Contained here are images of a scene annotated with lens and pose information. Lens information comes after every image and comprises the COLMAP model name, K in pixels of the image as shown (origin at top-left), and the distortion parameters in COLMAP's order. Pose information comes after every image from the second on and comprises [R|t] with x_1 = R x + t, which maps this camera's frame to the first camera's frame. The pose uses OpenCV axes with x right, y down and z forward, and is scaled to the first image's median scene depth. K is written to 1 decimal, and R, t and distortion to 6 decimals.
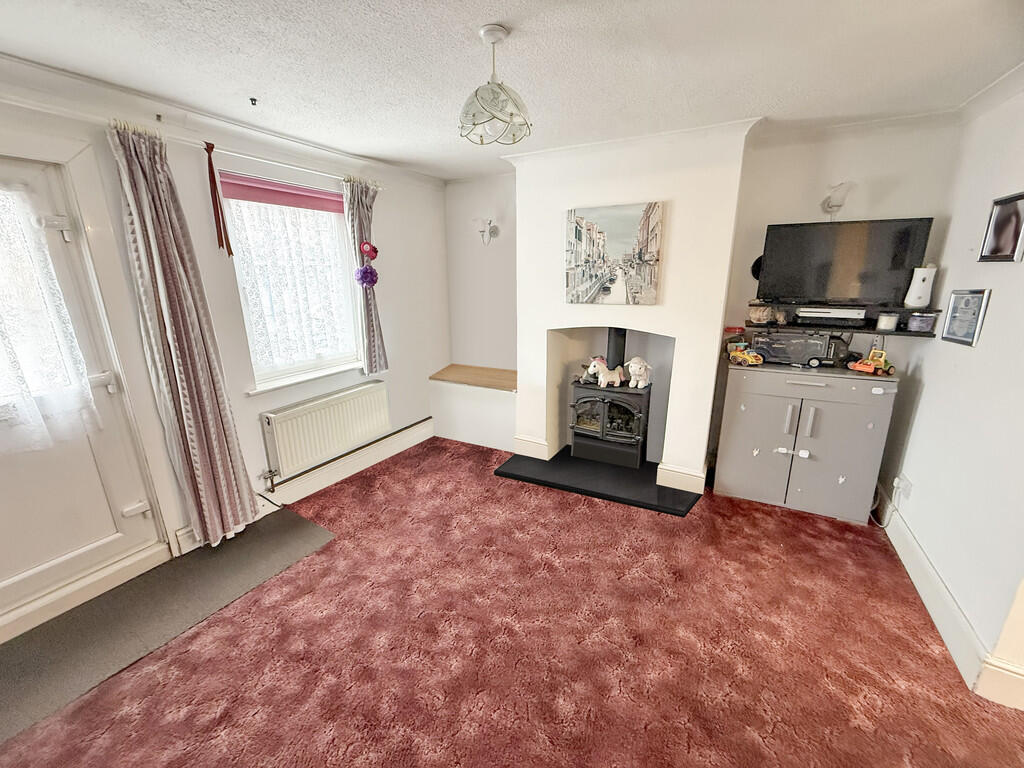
lens RADIAL K [[406.8, 0, 509.3], [0, 406.8, 382.0], [0, 0, 1]] dist [0.000590, 0.000165]
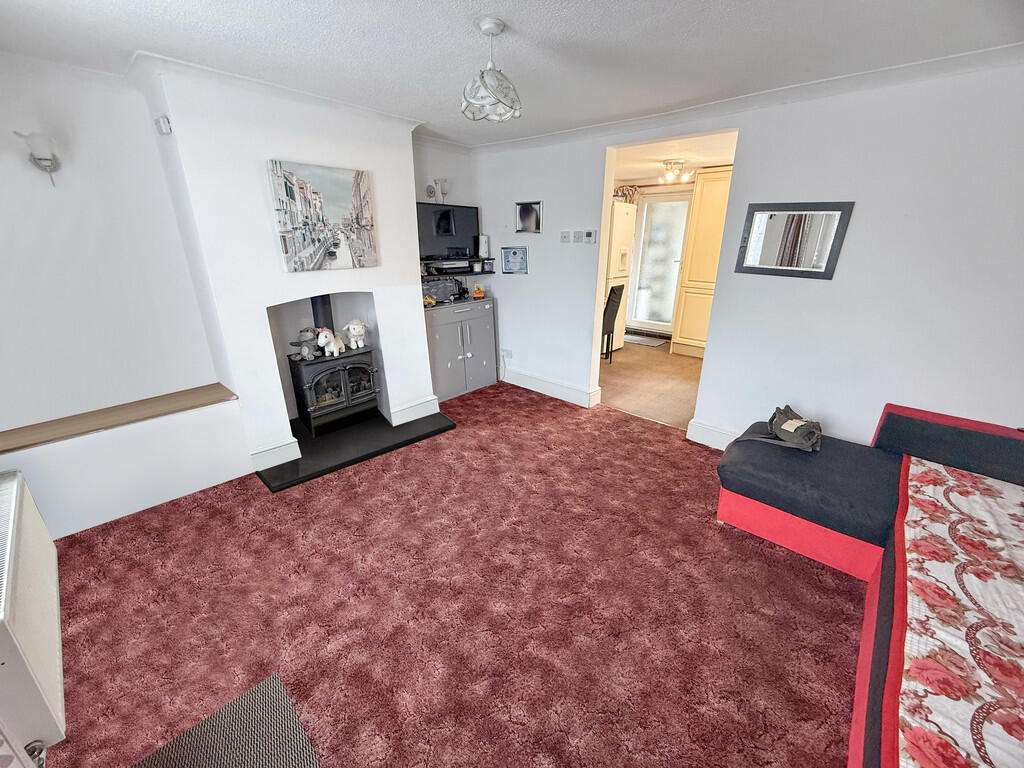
lens RADIAL K [[406.8, 0, 509.7], [0, 406.8, 381.0], [0, 0, 1]] dist [0.000590, 0.000165]
pose [[0.234284, -0.316633, 0.919160, -0.694193], [0.247619, 0.933726, 0.258535, -0.095029], [-0.940104, 0.167031, 0.297161, 0.378006]]
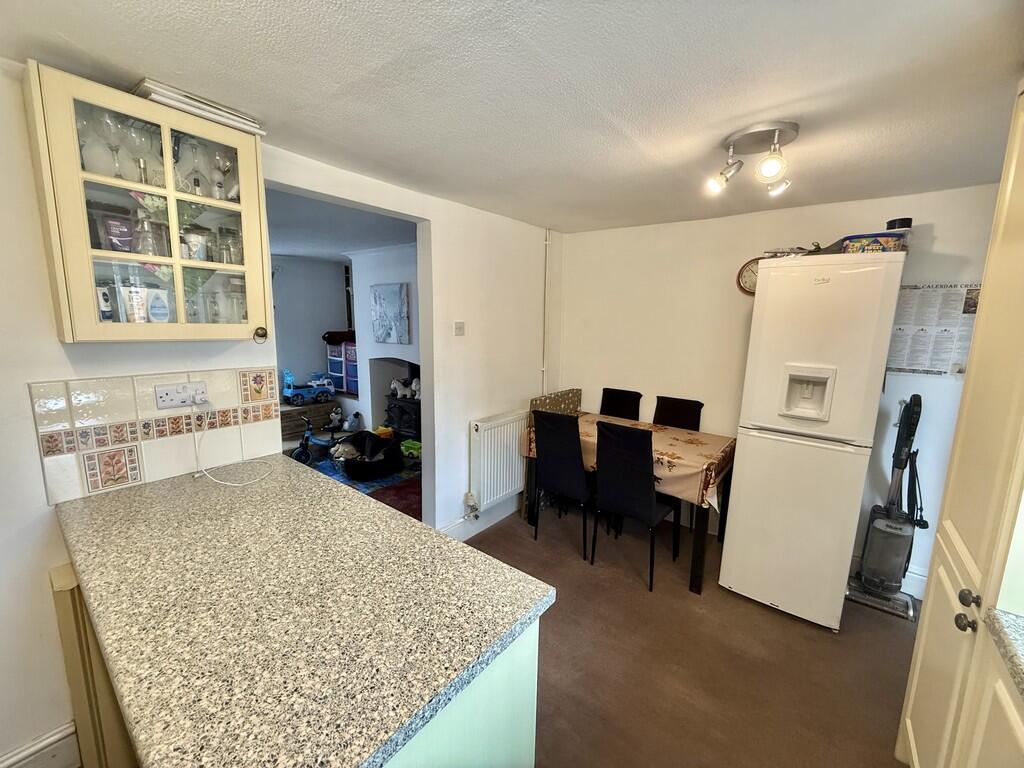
lens RADIAL K [[406.8, 0, 514.0], [0, 406.8, 386.6], [0, 0, 1]] dist [0.000590, 0.000165]
pose [[0.987078, 0.046289, -0.153406, 1.026260], [-0.060854, 0.993930, -0.091652, 0.096197], [0.148232, 0.099803, 0.983904, -0.493479]]
